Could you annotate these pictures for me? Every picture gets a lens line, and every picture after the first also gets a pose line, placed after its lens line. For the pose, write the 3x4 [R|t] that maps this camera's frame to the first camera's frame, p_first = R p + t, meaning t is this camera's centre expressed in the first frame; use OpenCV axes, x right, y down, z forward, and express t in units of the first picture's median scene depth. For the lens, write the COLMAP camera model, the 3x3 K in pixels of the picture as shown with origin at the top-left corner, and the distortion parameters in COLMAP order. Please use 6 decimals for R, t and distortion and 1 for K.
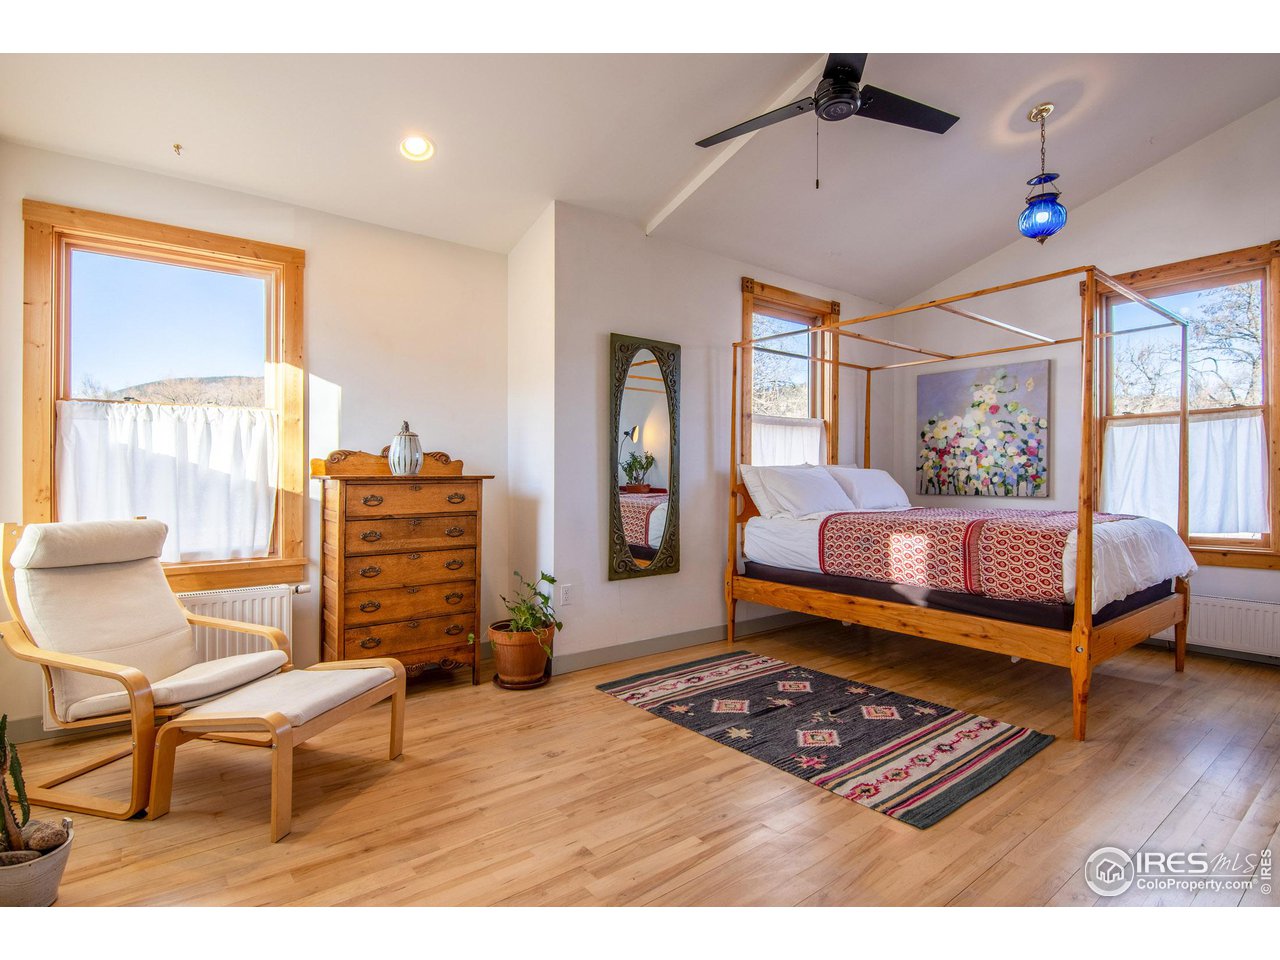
lens RADIAL K [[656.0, 0, 641.2], [0, 656.0, 473.4], [0, 0, 1]] dist [0.004261, -0.012842]
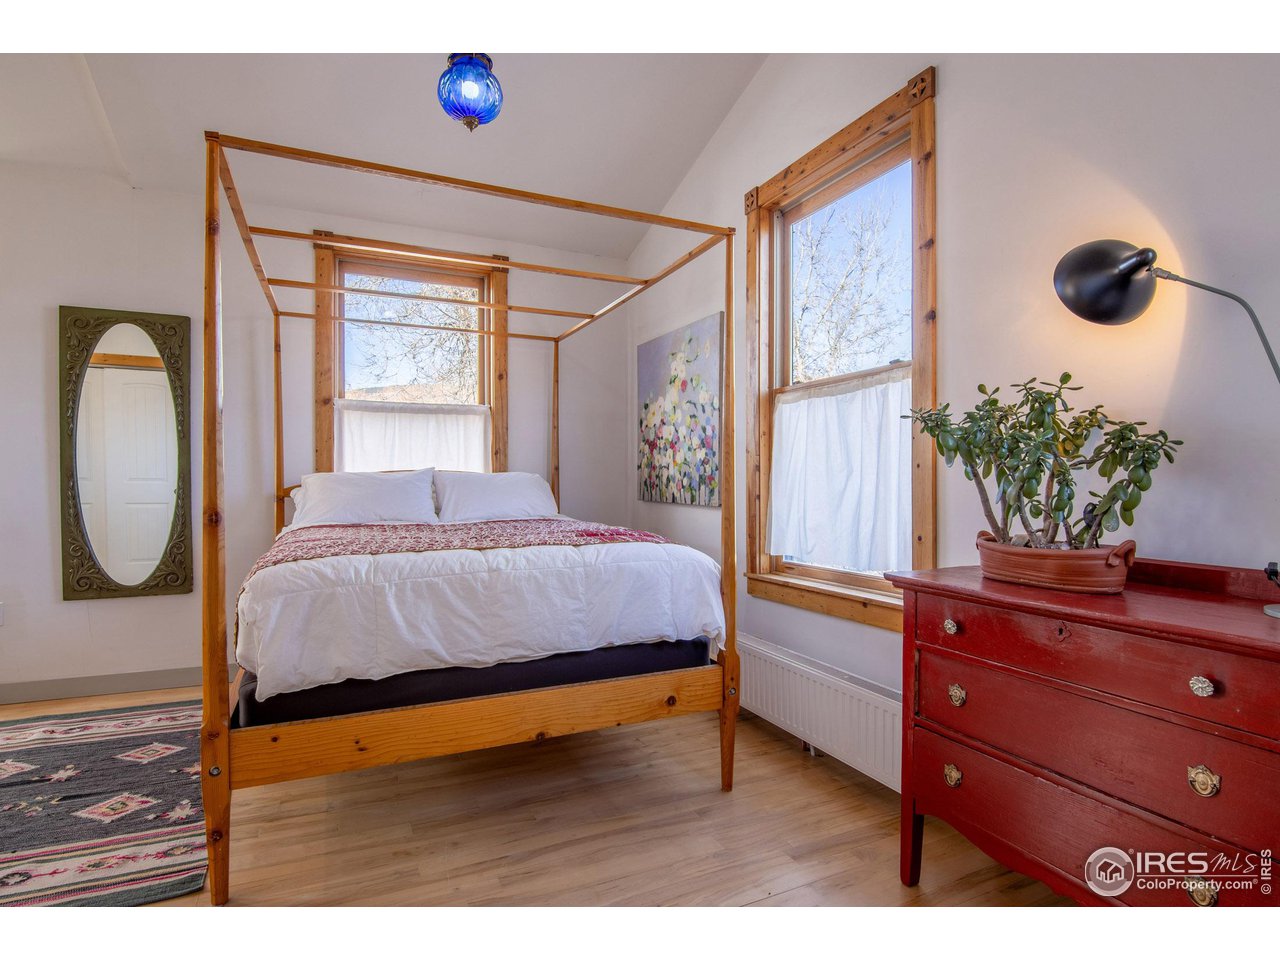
lens RADIAL K [[664.8, 0, 636.8], [0, 664.8, 475.1], [0, 0, 1]] dist [0.001691, -0.013480]
pose [[0.971355, 0.001539, -0.237629, 0.697583], [-0.001102, 0.999997, 0.001973, 0.000605], [0.237631, -0.001655, 0.971354, 0.282549]]
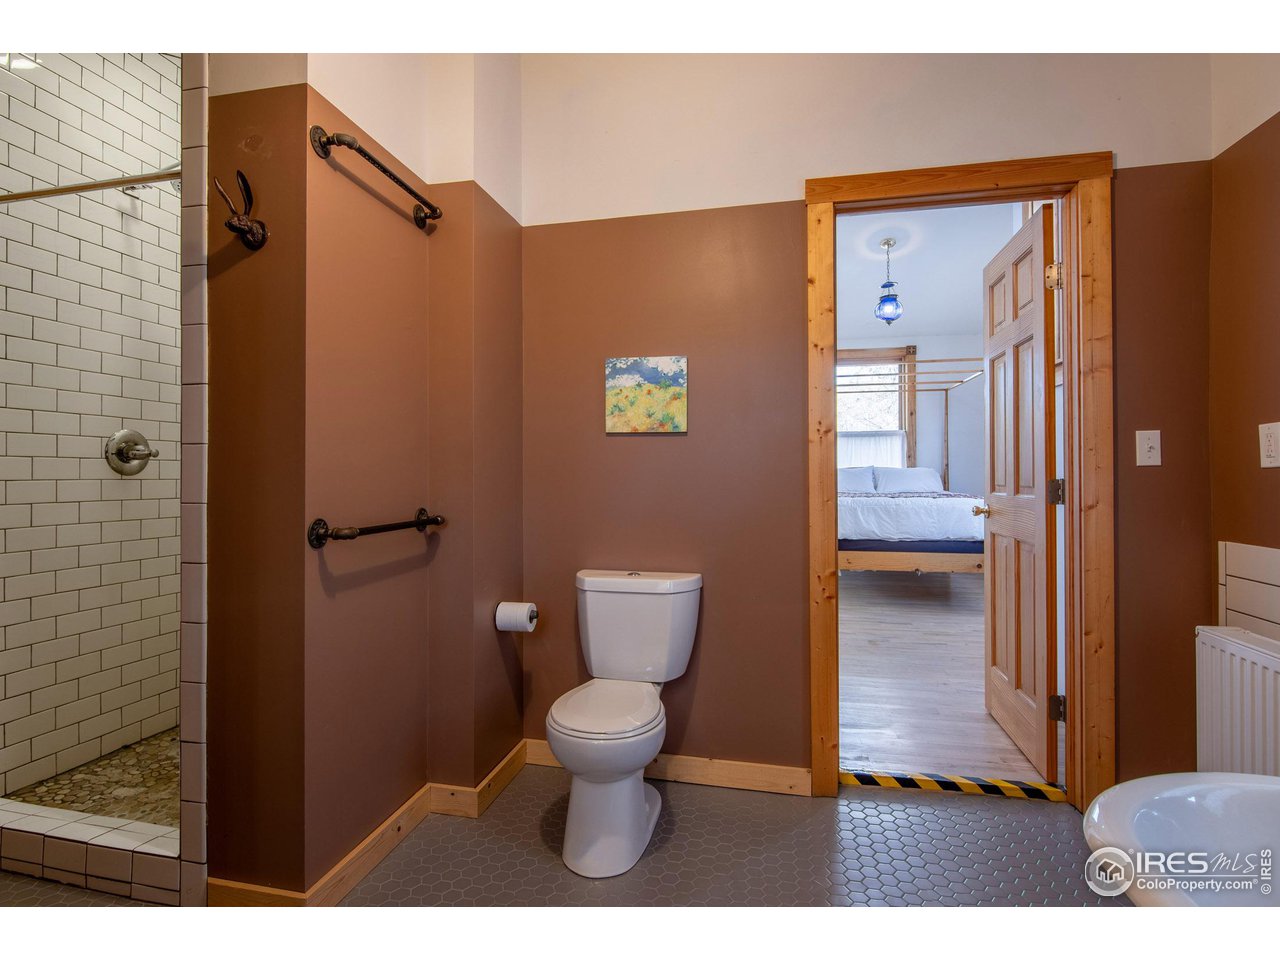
lens RADIAL K [[656.0, 0, 641.2], [0, 656.0, 473.4], [0, 0, 1]] dist [0.004261, -0.012842]
pose [[0.640868, -0.000976, -0.767650, 1.083687], [0.005768, 0.999977, 0.003544, 0.003072], [0.767629, -0.006699, 0.640859, -0.372757]]
